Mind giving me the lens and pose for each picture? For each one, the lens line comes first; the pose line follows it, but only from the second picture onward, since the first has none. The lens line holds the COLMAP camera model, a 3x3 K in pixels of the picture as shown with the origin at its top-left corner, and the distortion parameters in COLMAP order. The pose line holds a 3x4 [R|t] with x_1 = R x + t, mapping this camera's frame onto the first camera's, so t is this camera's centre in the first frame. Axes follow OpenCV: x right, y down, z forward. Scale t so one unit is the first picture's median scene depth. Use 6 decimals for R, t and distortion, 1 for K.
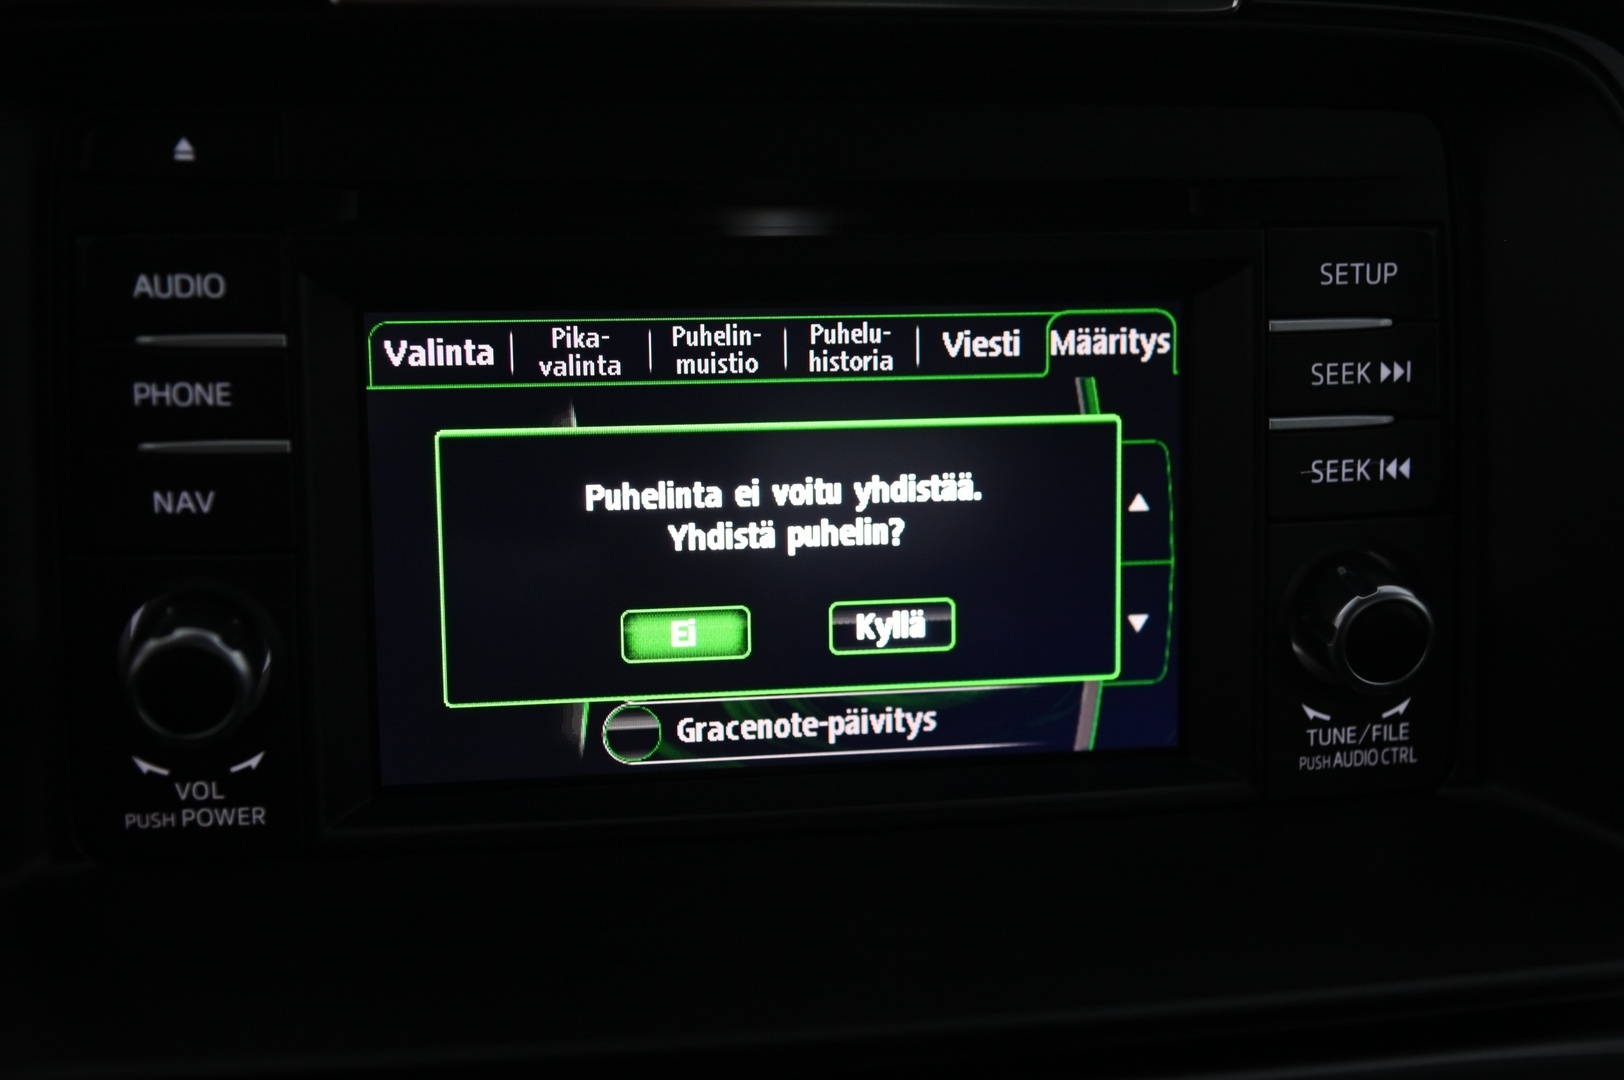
lens RADIAL K [[2186.0, 0, 818.1], [0, 2186.0, 551.6], [0, 0, 1]] dist [0.089812, 0.000000]
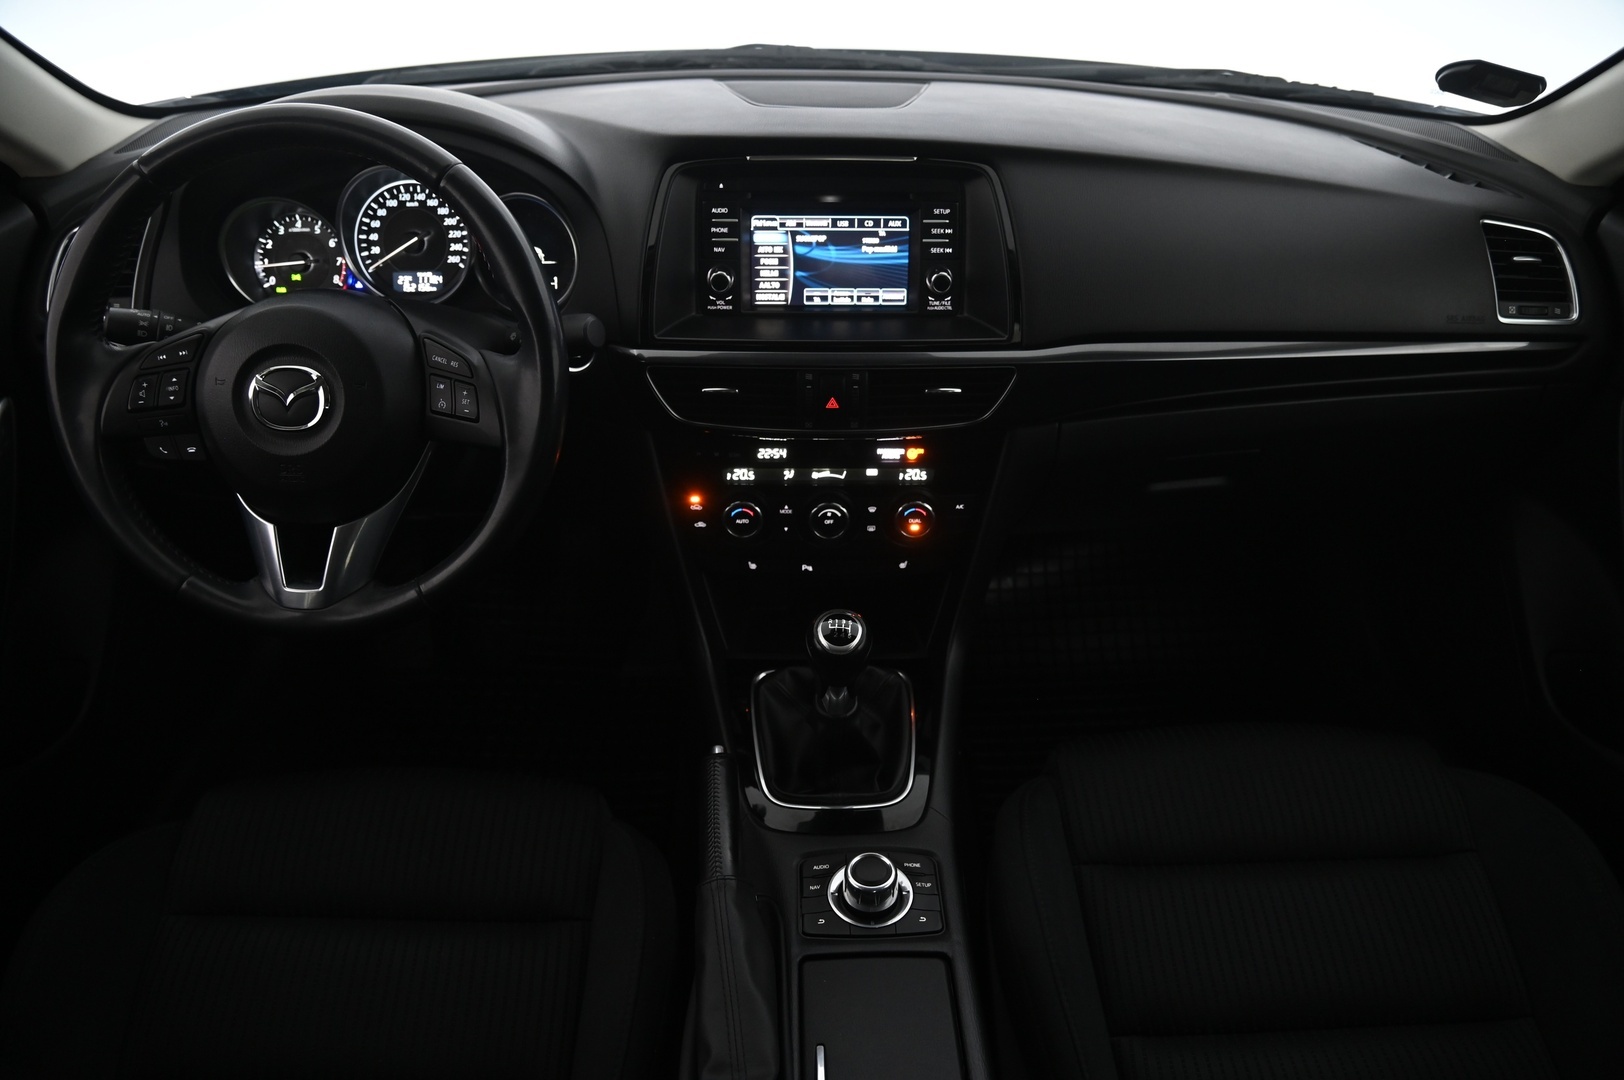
lens RADIAL K [[1099.3, 0, 798.1], [0, 1099.3, 542.1], [0, 0, 1]] dist [-0.113309, 0.057685]
pose [[0.986696, 0.063803, -0.149533, 0.366390], [-0.032936, 0.979149, 0.200454, 0.141350], [0.159205, -0.192862, 0.968224, -1.769746]]
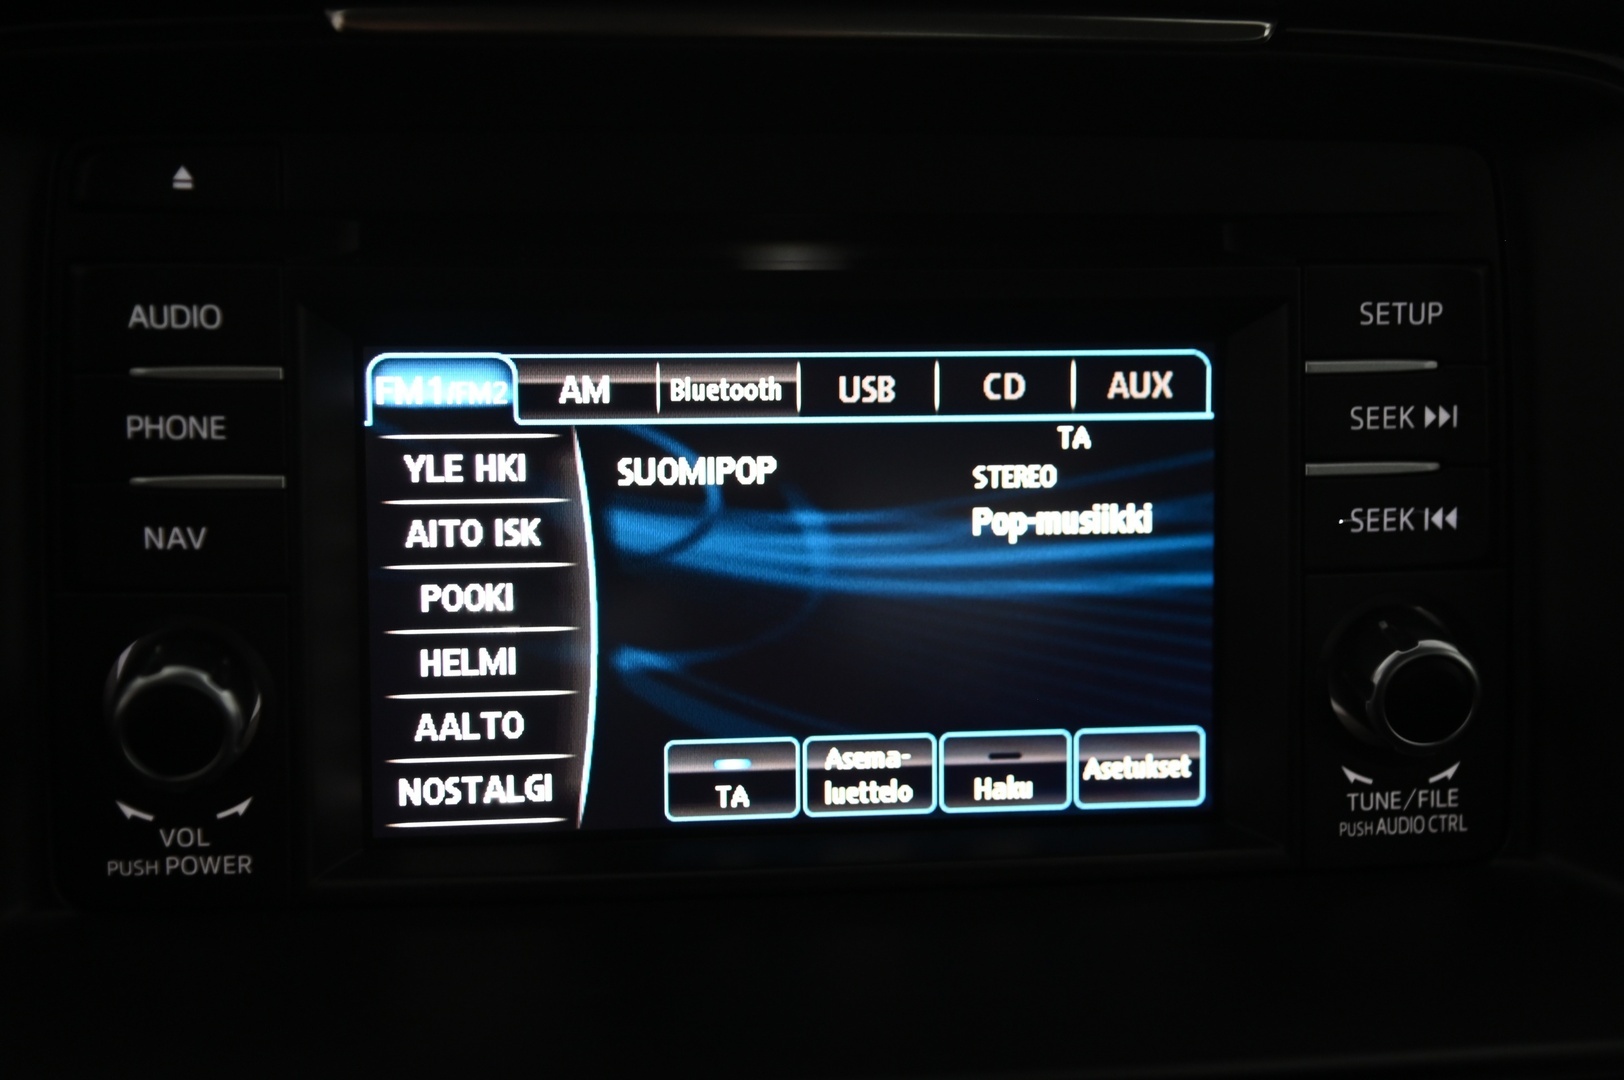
lens RADIAL K [[2512.0, 0, 815.4], [0, 2512.0, 551.8], [0, 0, 1]] dist [0.151172, 0.000000]
pose [[0.999432, 0.009047, -0.032465, 0.030645], [-0.010348, 0.999141, -0.040119, 0.025226], [0.032074, 0.040432, 0.998667, -0.107913]]
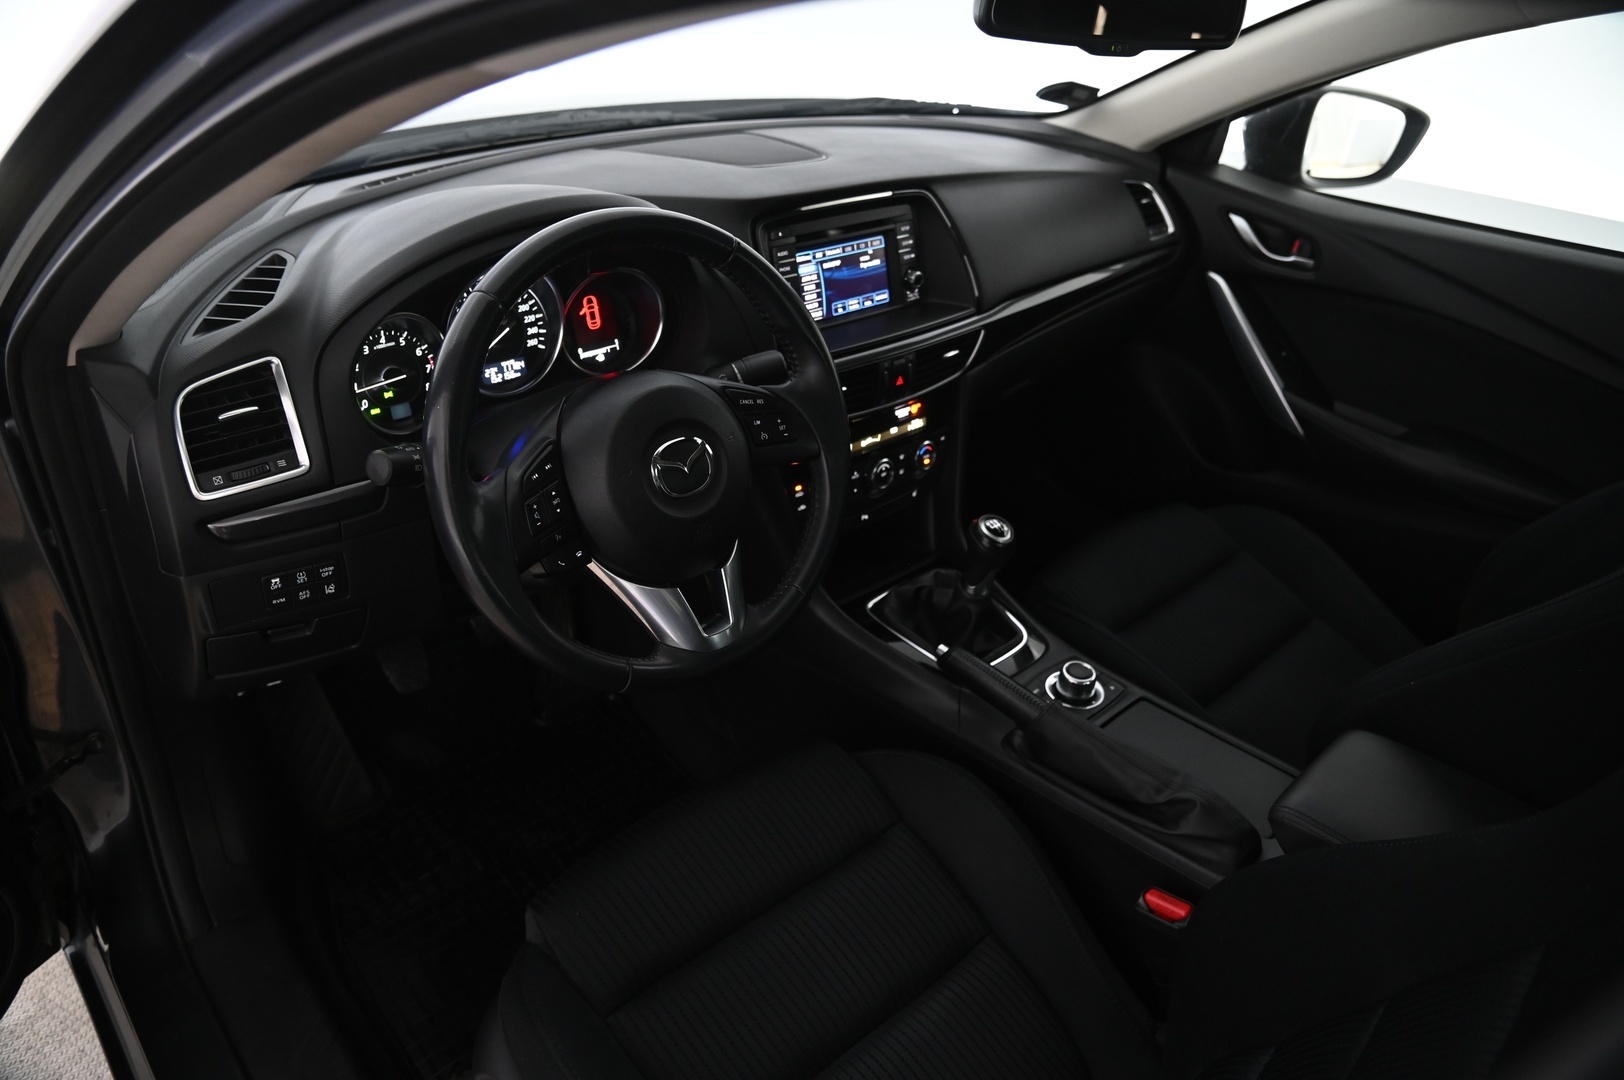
lens RADIAL K [[1099.3, 0, 806.7], [0, 1099.3, 552.8], [0, 0, 1]] dist [-0.113309, 0.057685]
pose [[0.844004, -0.273642, 0.461278, -2.032112], [0.171825, 0.952677, 0.250763, -0.068806], [-0.508068, -0.132386, 0.851082, -2.056899]]
